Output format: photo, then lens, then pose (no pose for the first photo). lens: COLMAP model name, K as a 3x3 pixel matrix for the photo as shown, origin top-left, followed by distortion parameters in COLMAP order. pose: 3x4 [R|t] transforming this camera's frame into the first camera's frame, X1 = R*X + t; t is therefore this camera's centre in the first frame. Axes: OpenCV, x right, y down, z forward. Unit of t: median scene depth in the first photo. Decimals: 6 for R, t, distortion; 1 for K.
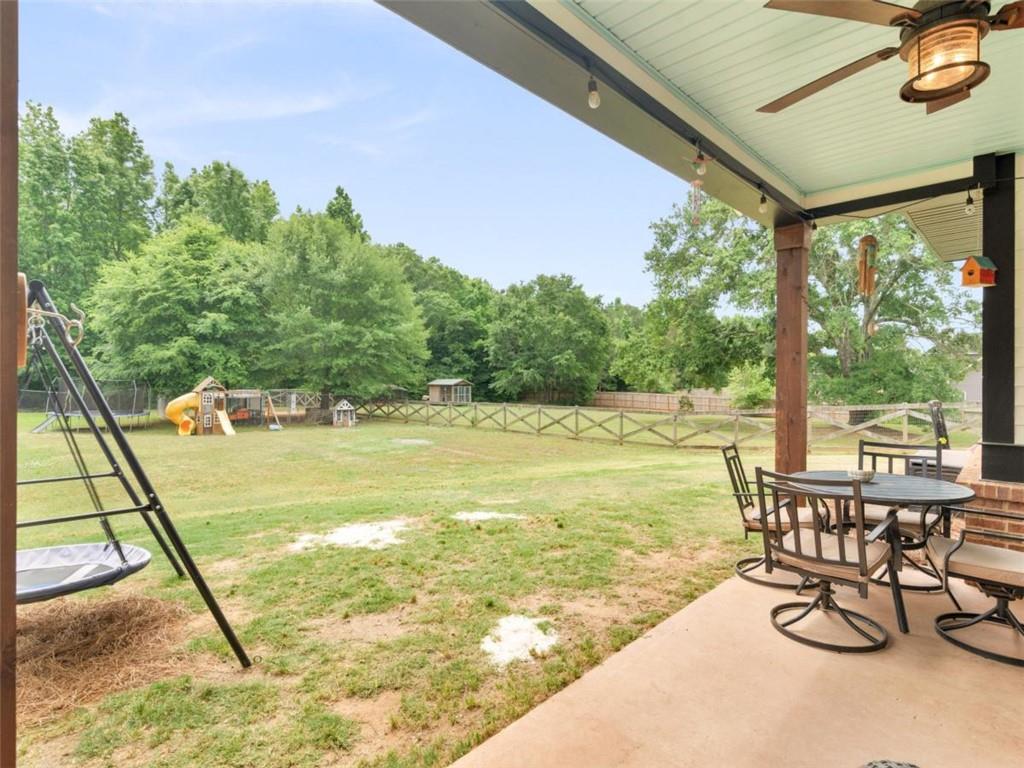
lens RADIAL K [[529.4, 0, 513.0], [0, 529.4, 379.3], [0, 0, 1]] dist [0.003683, 0.000993]
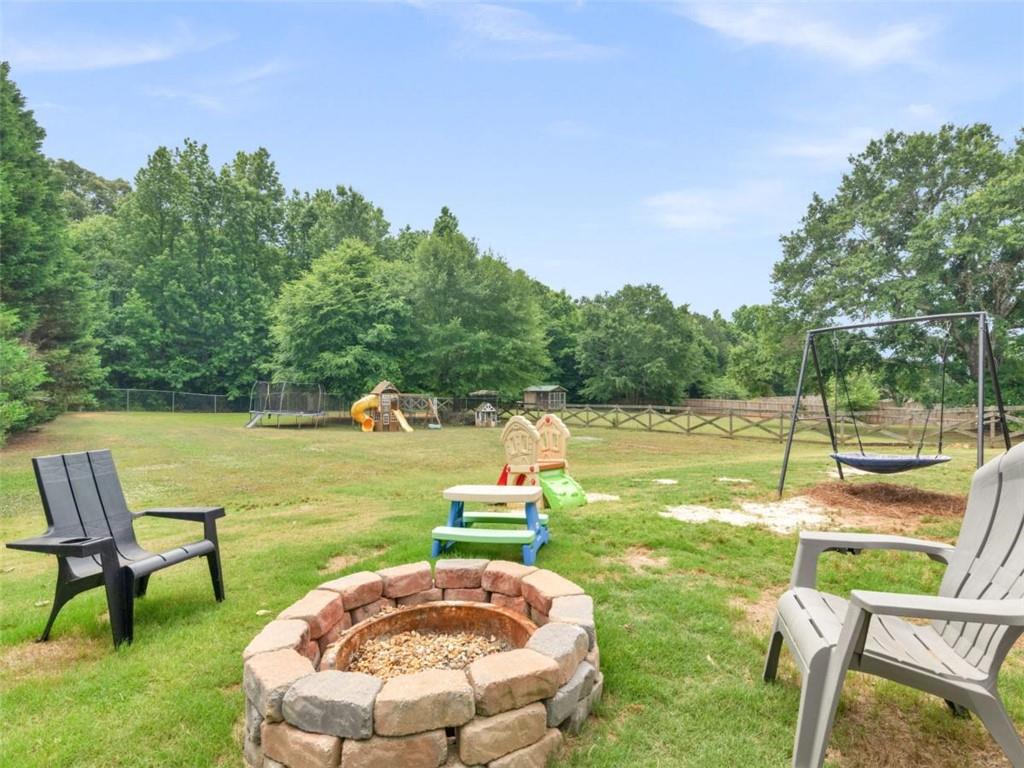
lens RADIAL K [[529.4, 0, 513.0], [0, 529.4, 379.3], [0, 0, 1]] dist [0.003683, 0.000993]
pose [[0.996337, 0.001624, -0.085493, -0.168793], [-0.003089, 0.999851, -0.017007, 0.009000], [0.085452, 0.017209, 0.996194, -0.087813]]
